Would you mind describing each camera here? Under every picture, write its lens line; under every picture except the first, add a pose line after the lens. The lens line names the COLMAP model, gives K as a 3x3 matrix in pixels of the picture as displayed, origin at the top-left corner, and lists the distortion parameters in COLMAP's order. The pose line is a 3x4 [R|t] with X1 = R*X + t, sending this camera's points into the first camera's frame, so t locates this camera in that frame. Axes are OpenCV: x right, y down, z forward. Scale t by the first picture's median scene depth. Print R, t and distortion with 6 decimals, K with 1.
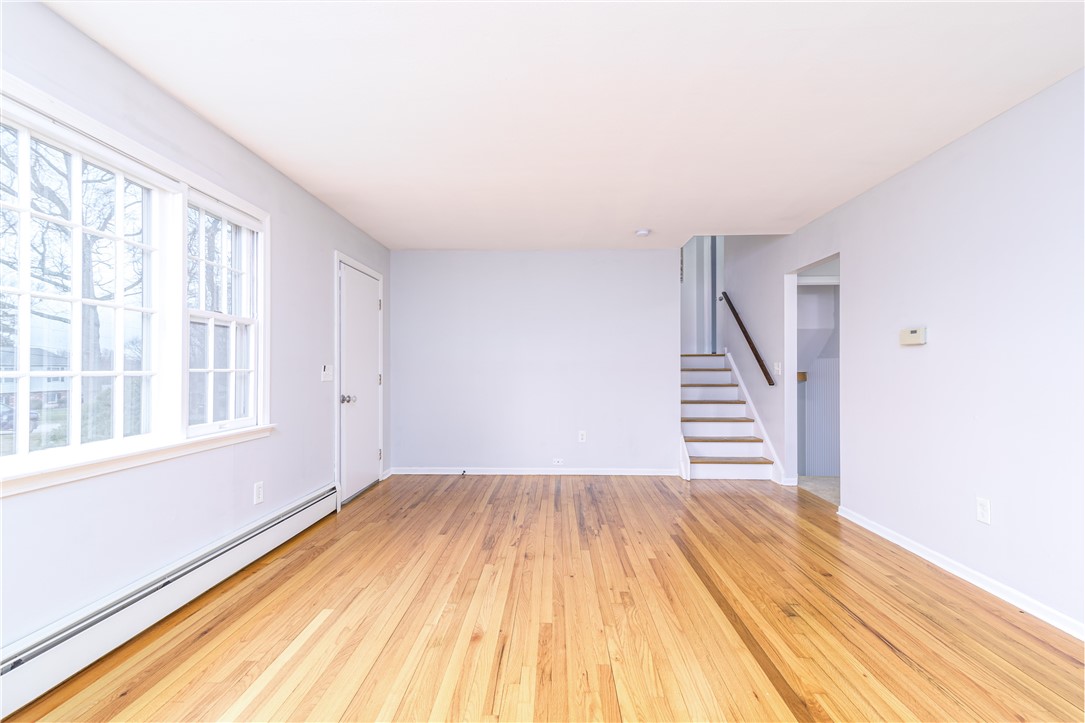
lens RADIAL K [[487.0, 0, 543.6], [0, 487.0, 366.1], [0, 0, 1]] dist [0.018867, -0.001227]
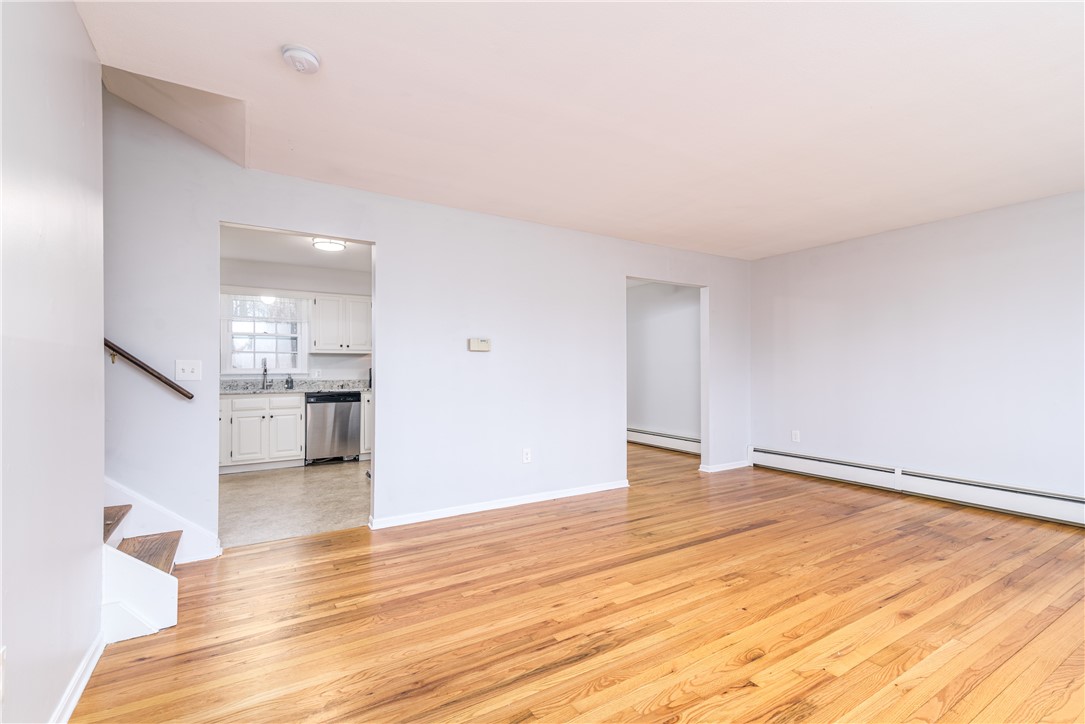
lens RADIAL K [[489.2, 0, 540.0], [0, 489.2, 364.2], [0, 0, 1]] dist [0.013833, -0.000921]
pose [[-0.545749, 0.009010, 0.837900, -0.466684], [-0.001131, 0.999933, -0.011489, 0.006760], [-0.837948, -0.007217, -0.545703, 1.737655]]
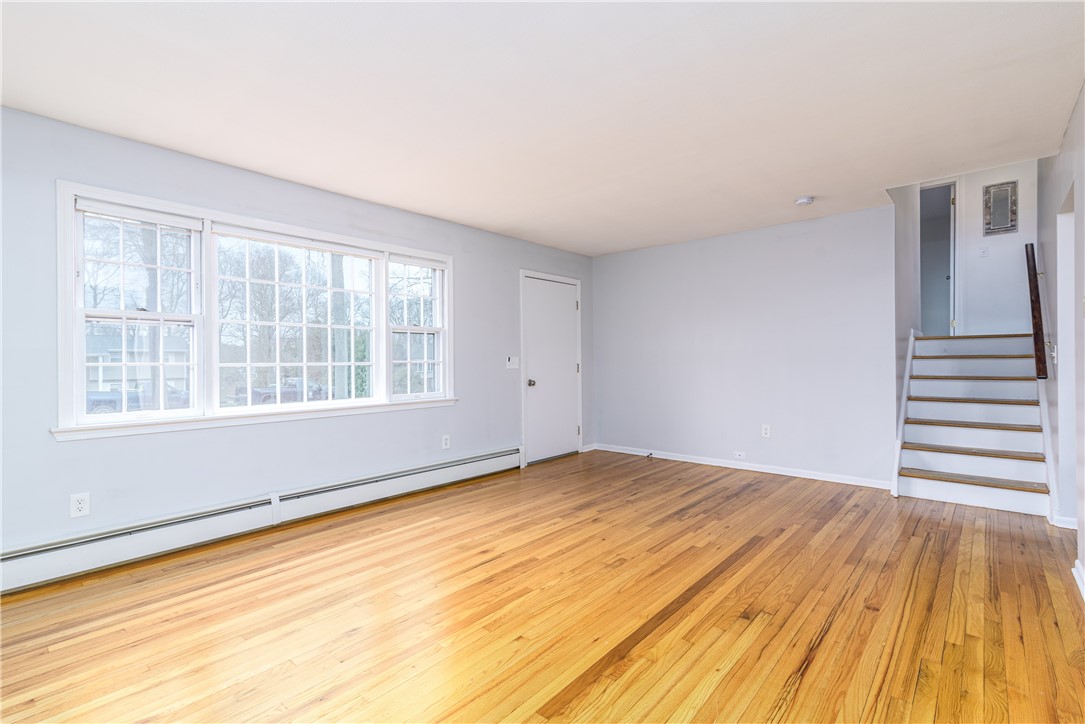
lens RADIAL K [[499.0, 0, 544.6], [0, 499.0, 360.3], [0, 0, 1]] dist [0.016227, -0.000330]
pose [[0.768292, -0.006047, -0.640071, 0.687283], [0.012539, 0.999906, 0.005604, 0.000972], [0.639976, -0.012332, 0.768296, 0.012994]]
